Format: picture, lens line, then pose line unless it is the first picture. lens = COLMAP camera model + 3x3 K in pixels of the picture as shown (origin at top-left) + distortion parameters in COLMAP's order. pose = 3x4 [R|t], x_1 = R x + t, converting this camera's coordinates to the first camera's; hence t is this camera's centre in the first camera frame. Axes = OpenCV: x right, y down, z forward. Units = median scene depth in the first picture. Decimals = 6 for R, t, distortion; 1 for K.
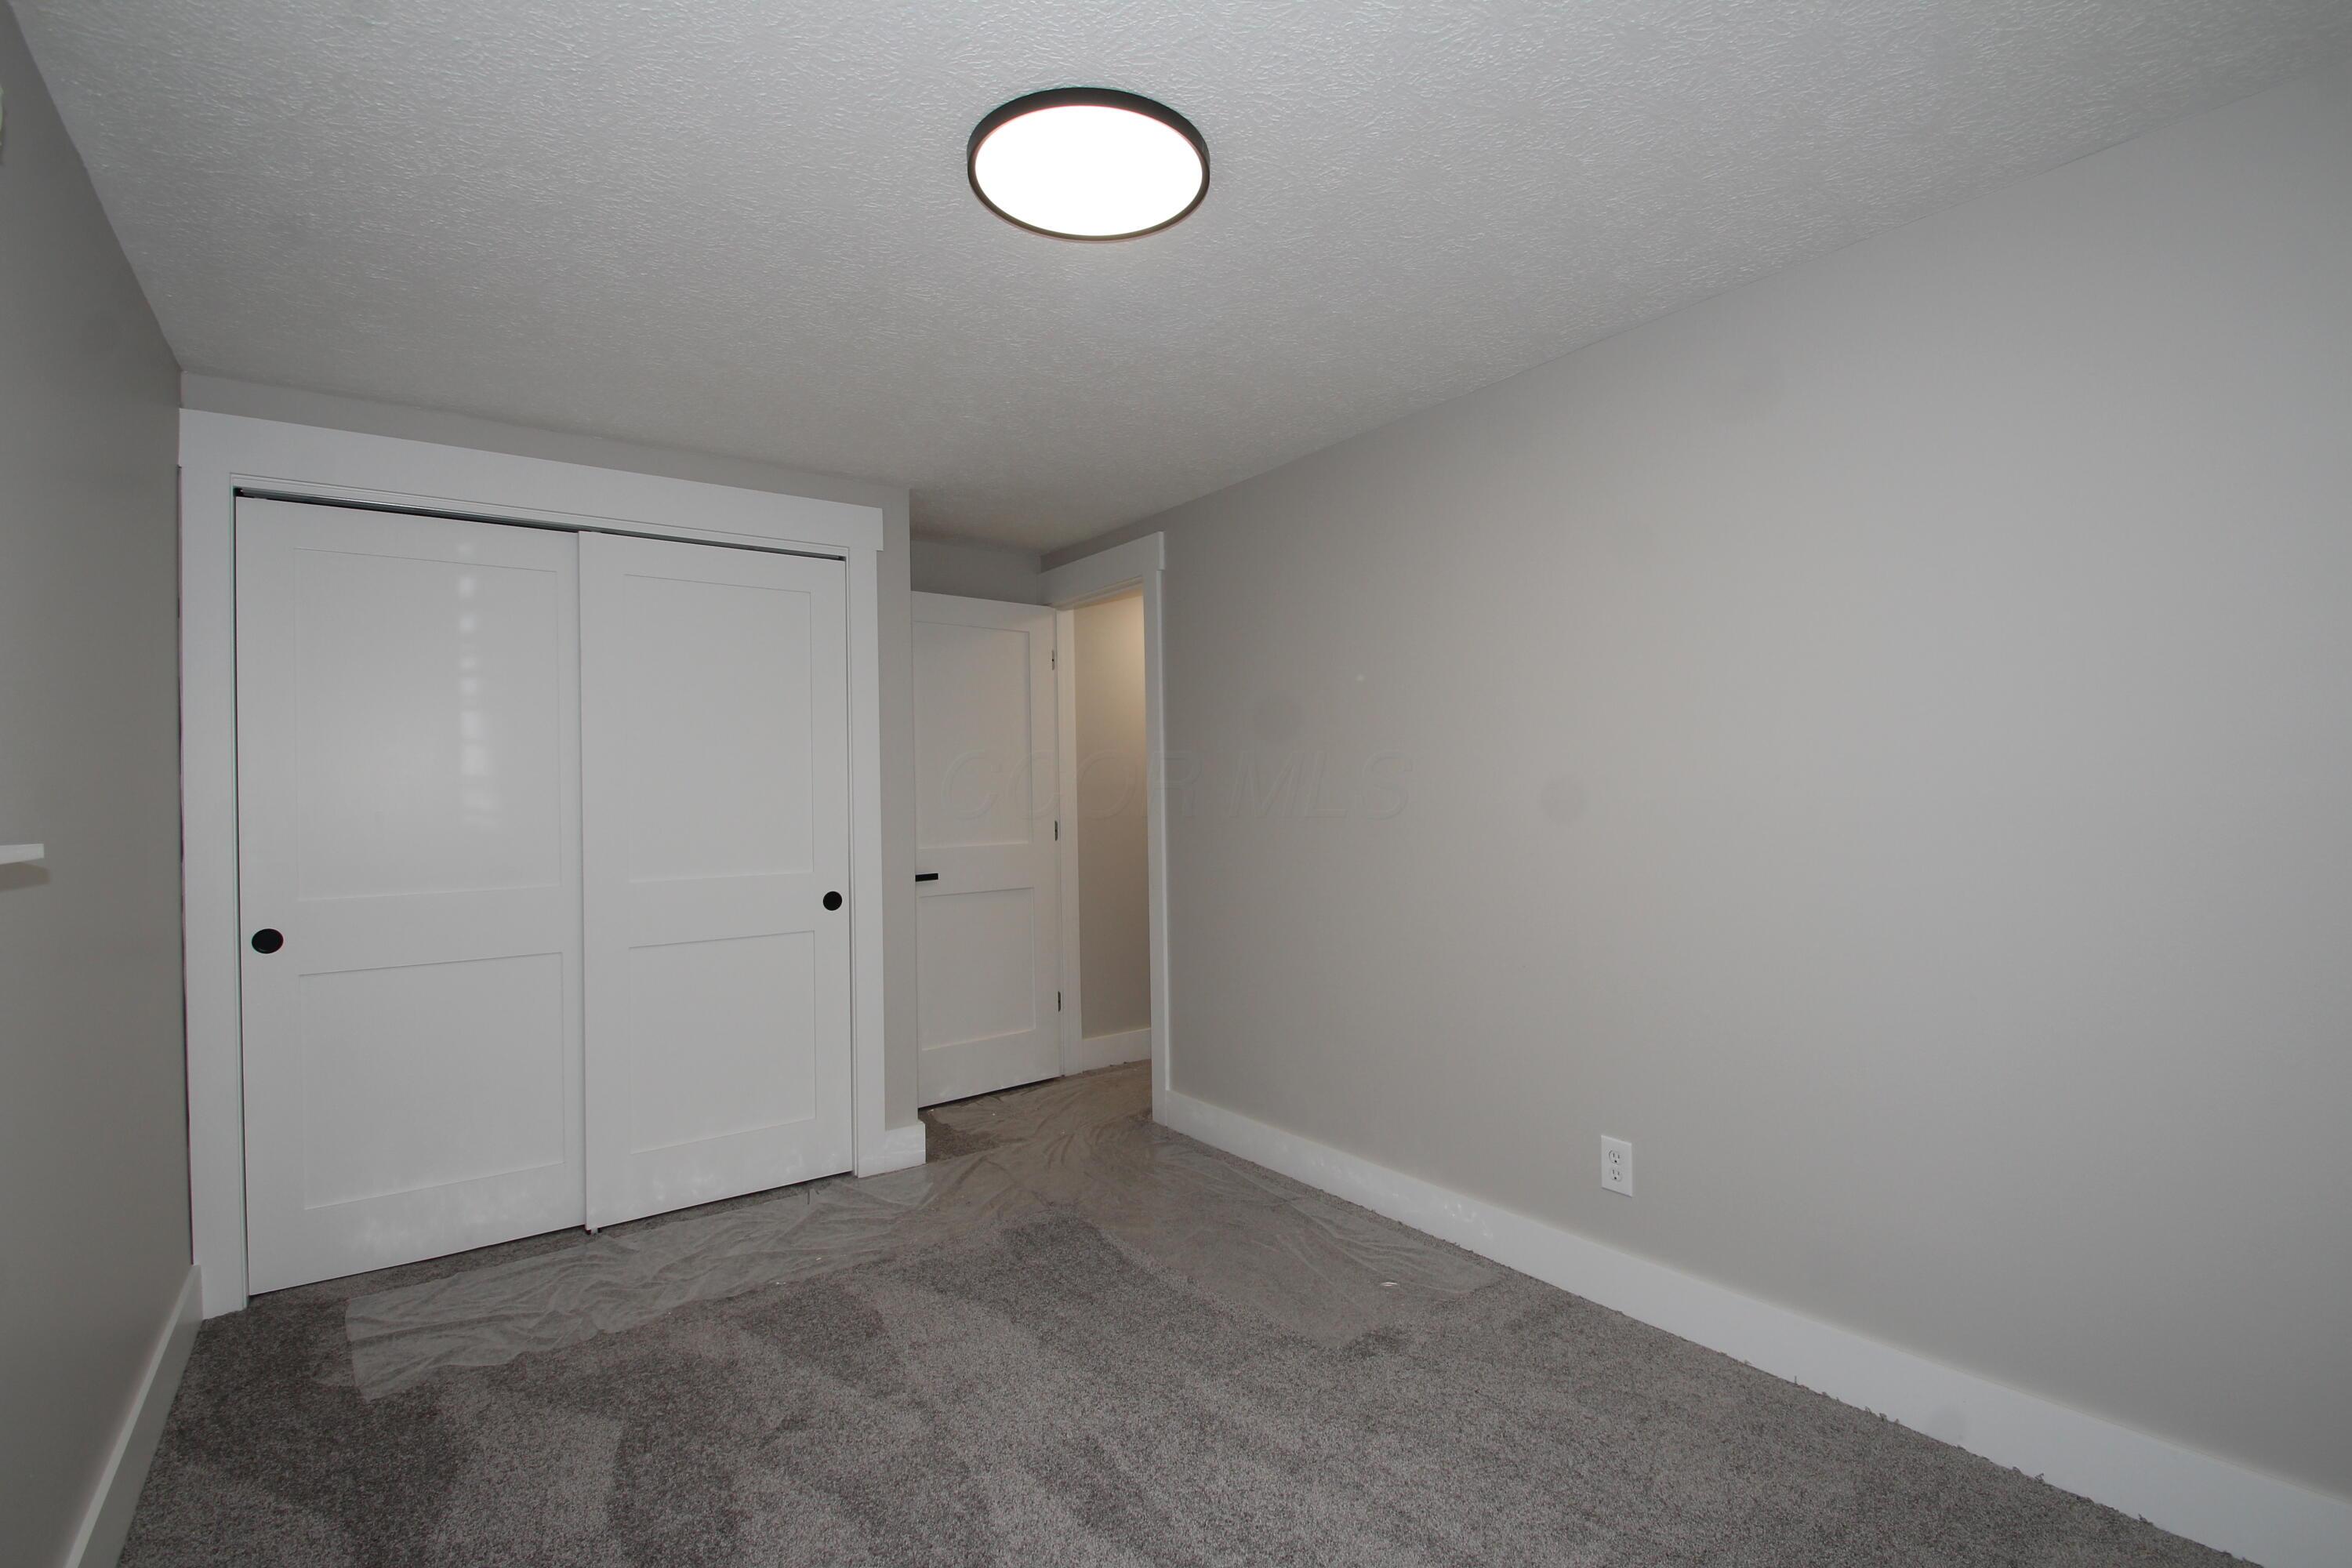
lens RADIAL K [[1084.8, 0, 1172.0], [0, 1084.8, 786.6], [0, 0, 1]] dist [0.002997, -0.002408]
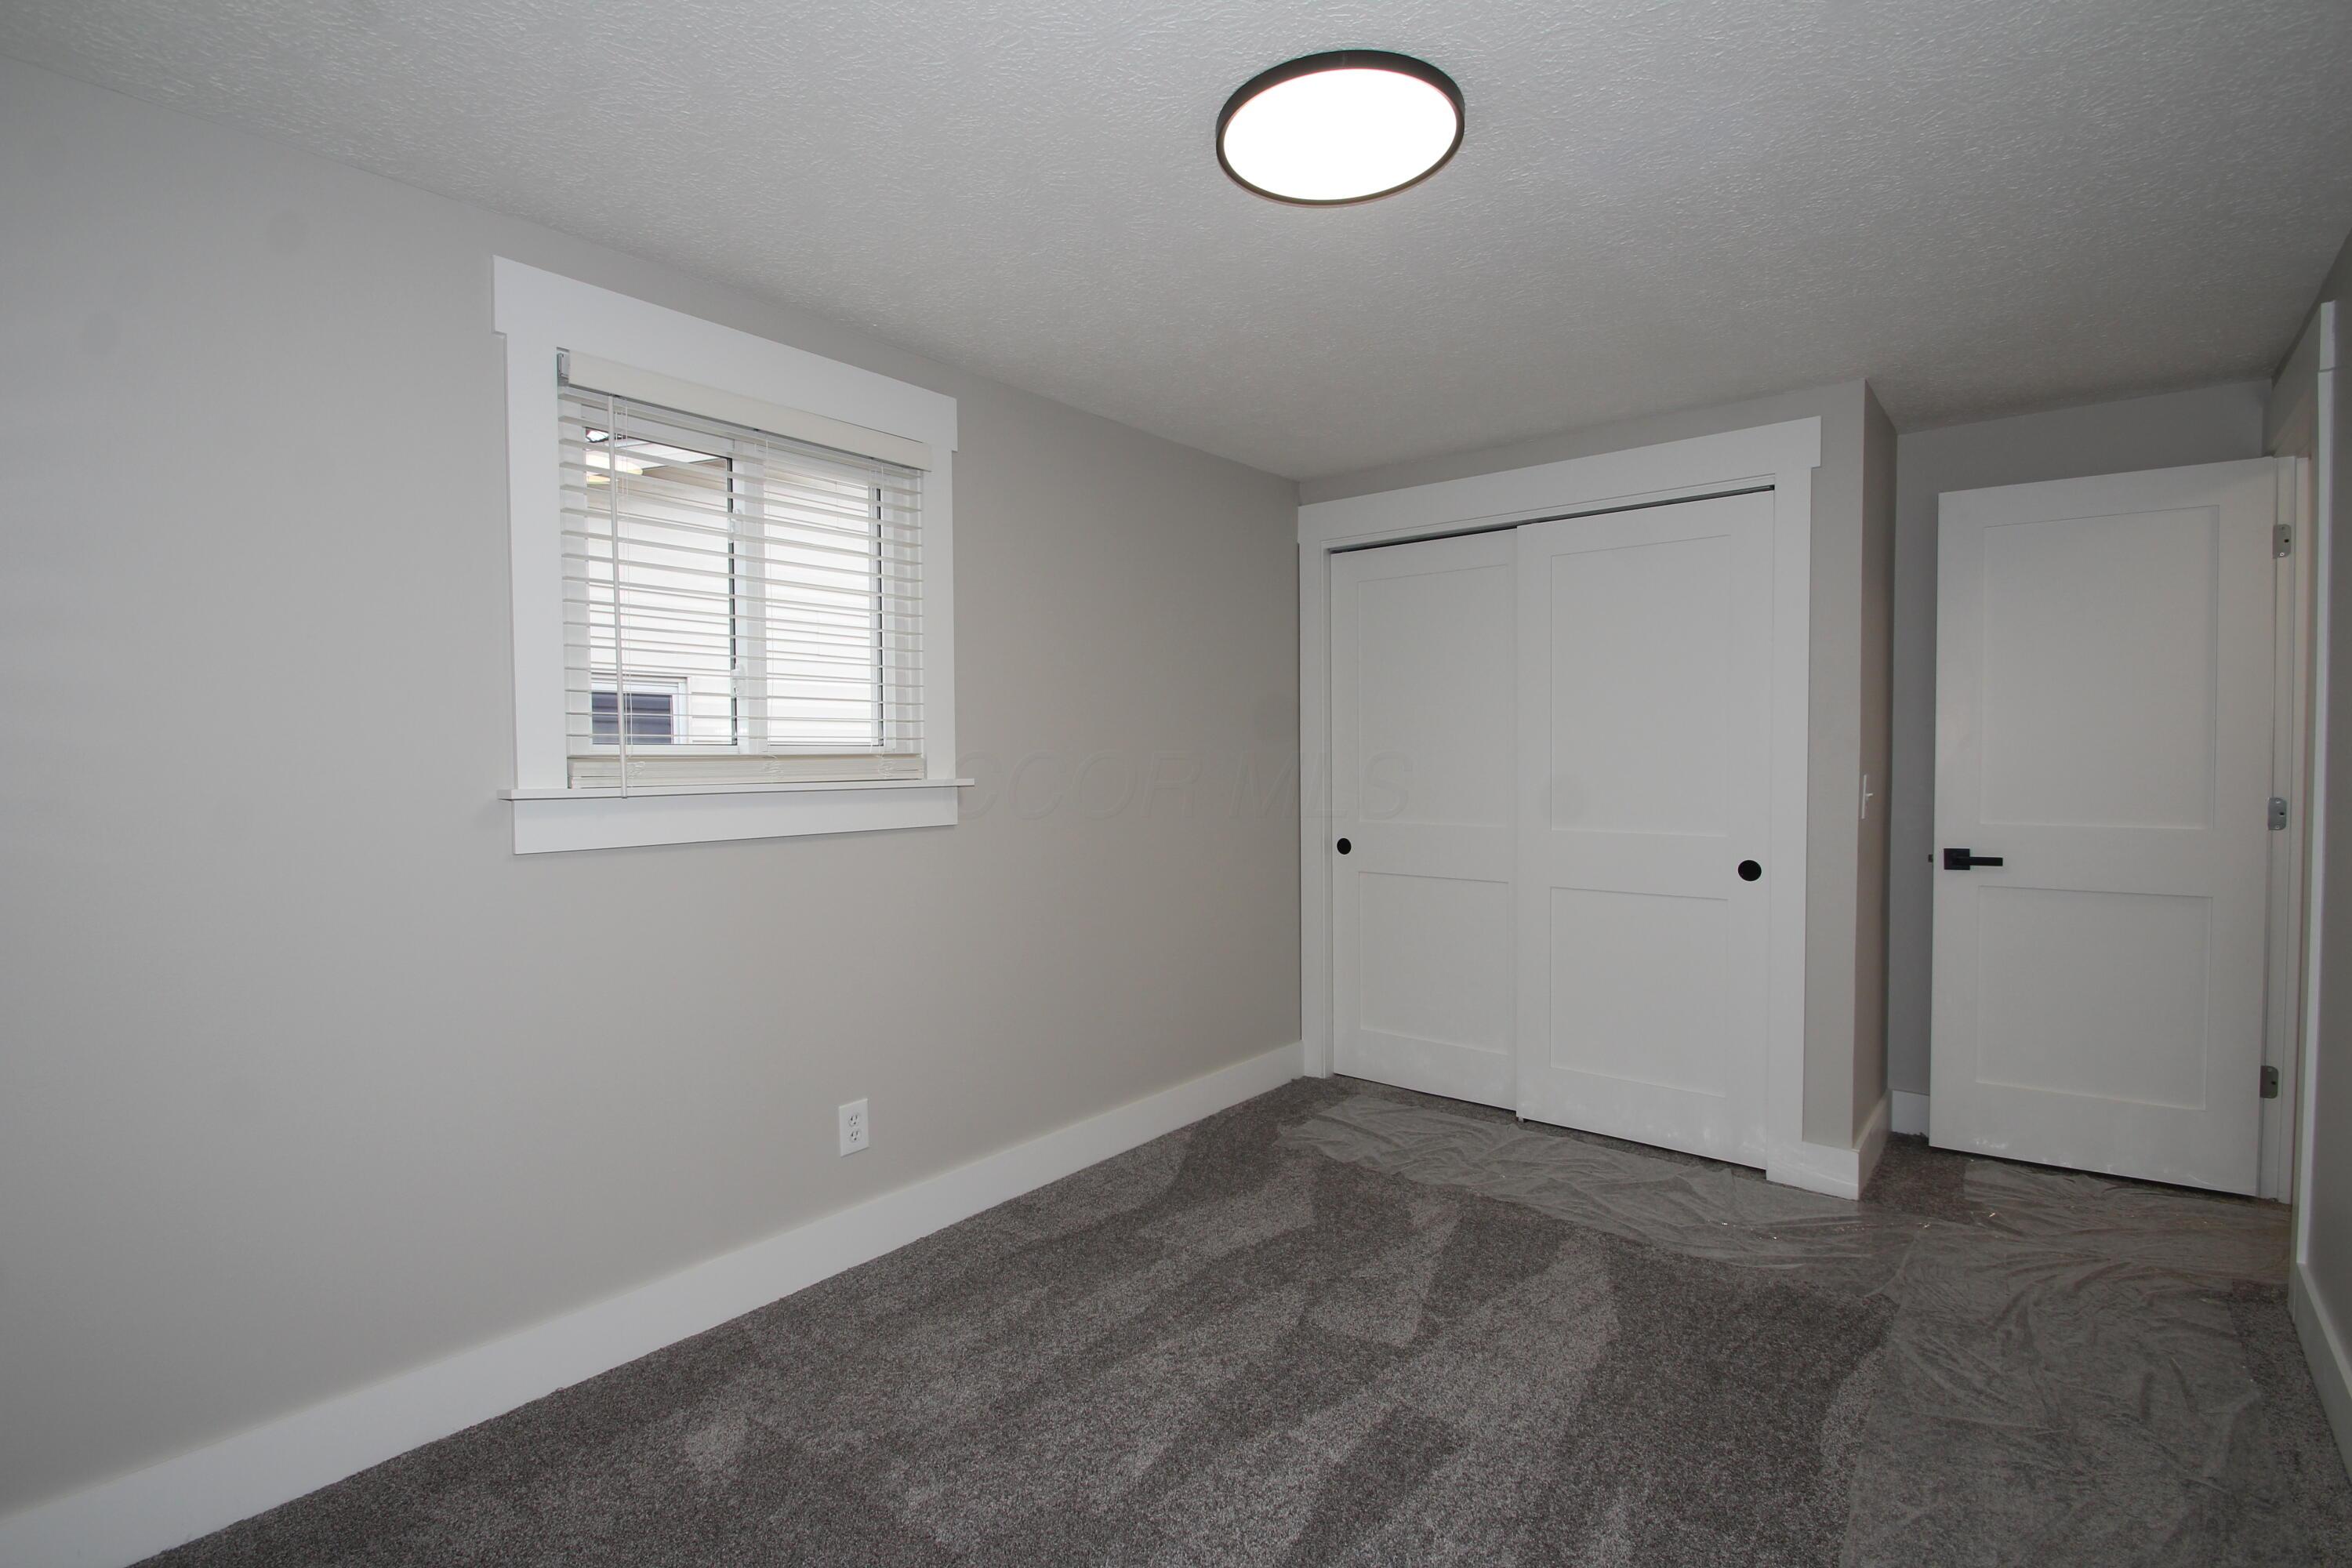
lens RADIAL K [[1084.8, 0, 1218.8], [0, 1084.8, 794.0], [0, 0, 1]] dist [0.002997, -0.002408]
pose [[0.257051, 0.043540, -0.965417, 0.544020], [0.006058, 0.998892, 0.046663, -0.004128], [0.966379, -0.017844, 0.256502, 0.407537]]
